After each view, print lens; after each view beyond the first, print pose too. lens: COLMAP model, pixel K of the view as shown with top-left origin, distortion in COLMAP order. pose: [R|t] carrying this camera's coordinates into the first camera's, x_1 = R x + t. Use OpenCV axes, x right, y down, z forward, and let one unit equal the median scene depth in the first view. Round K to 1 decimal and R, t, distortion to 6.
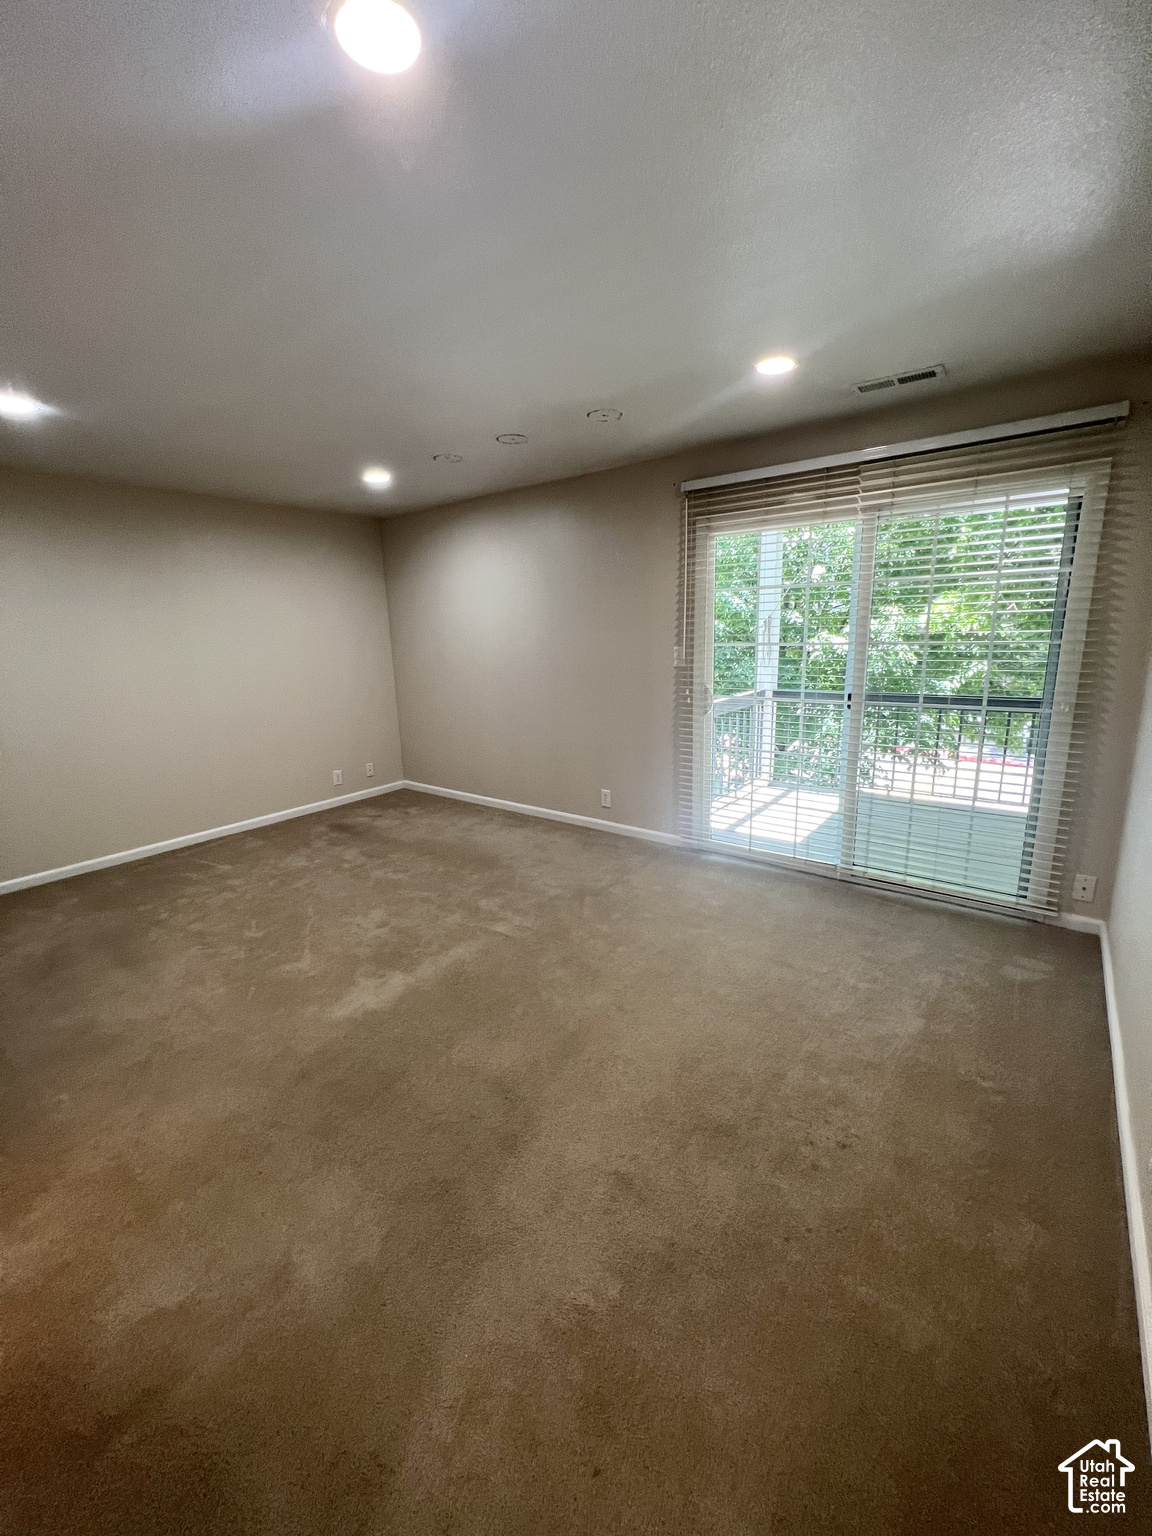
lens RADIAL K [[626.6, 0, 582.9], [0, 626.6, 769.1], [0, 0, 1]] dist [0.002446, -0.001321]
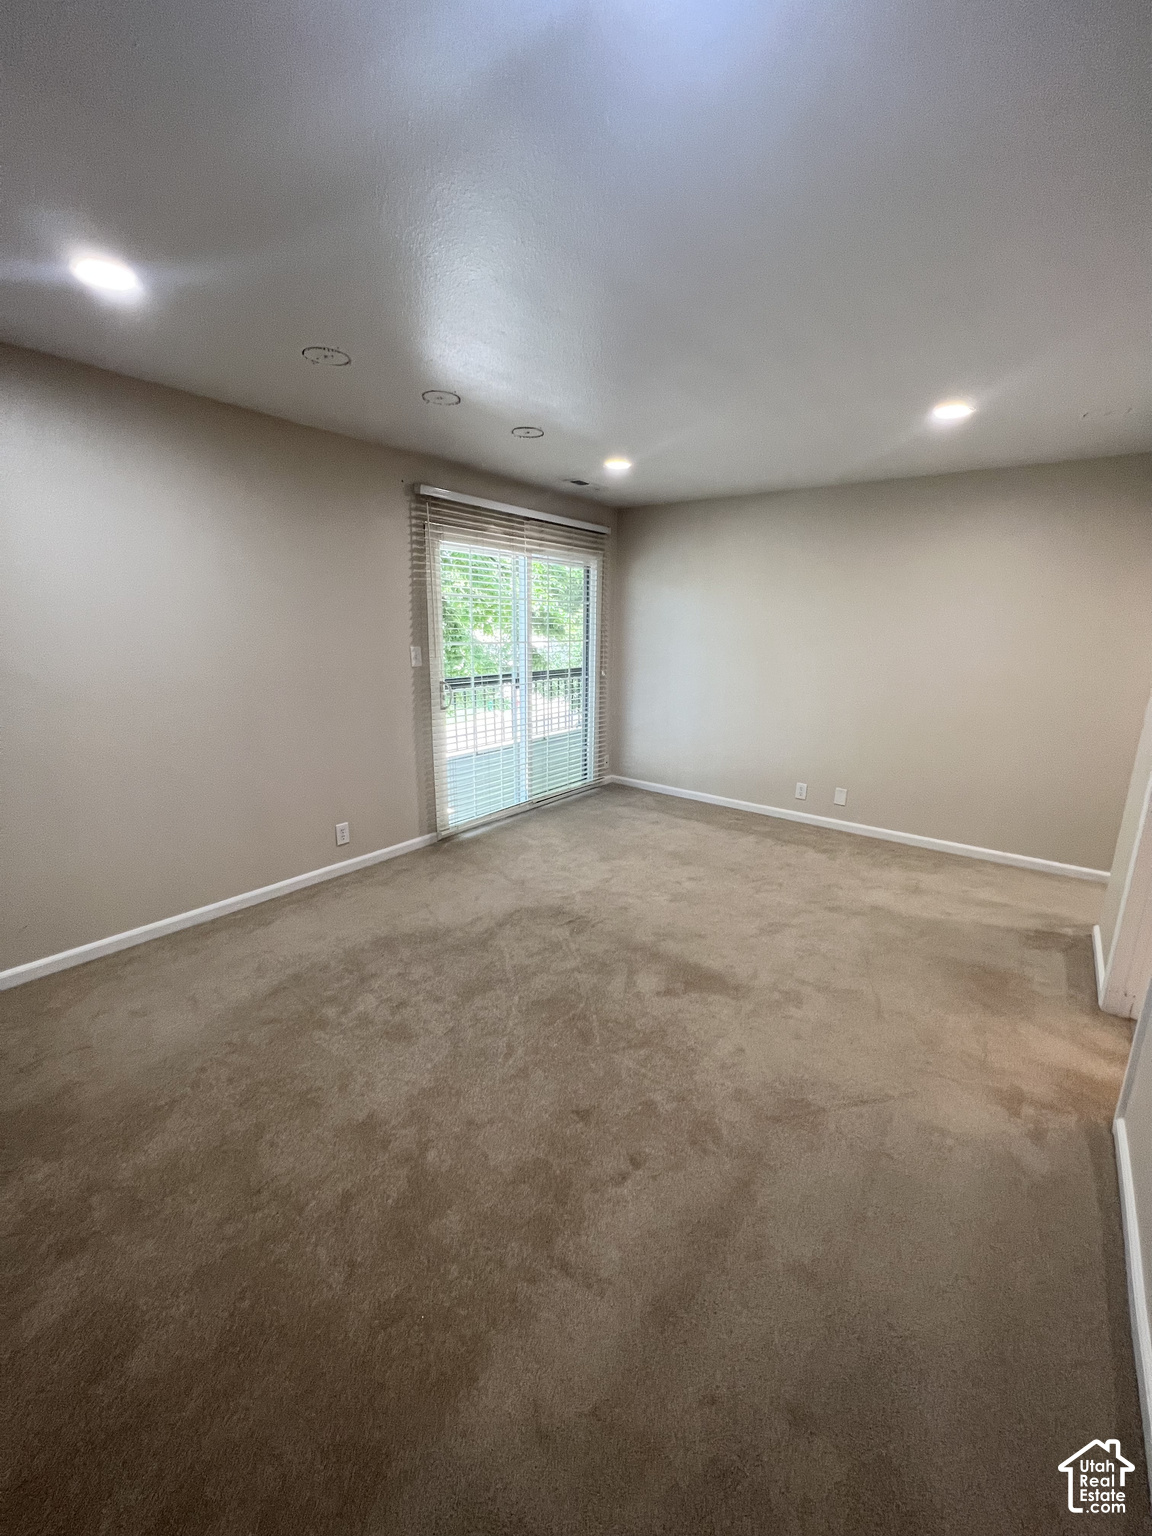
lens RADIAL K [[626.6, 0, 581.6], [0, 626.6, 768.9], [0, 0, 1]] dist [0.002446, -0.001321]
pose [[-0.026437, -0.206792, 0.978028, -0.962890], [0.195807, 0.958346, 0.207924, -0.183003], [-0.980286, 0.197001, 0.015155, 0.851167]]
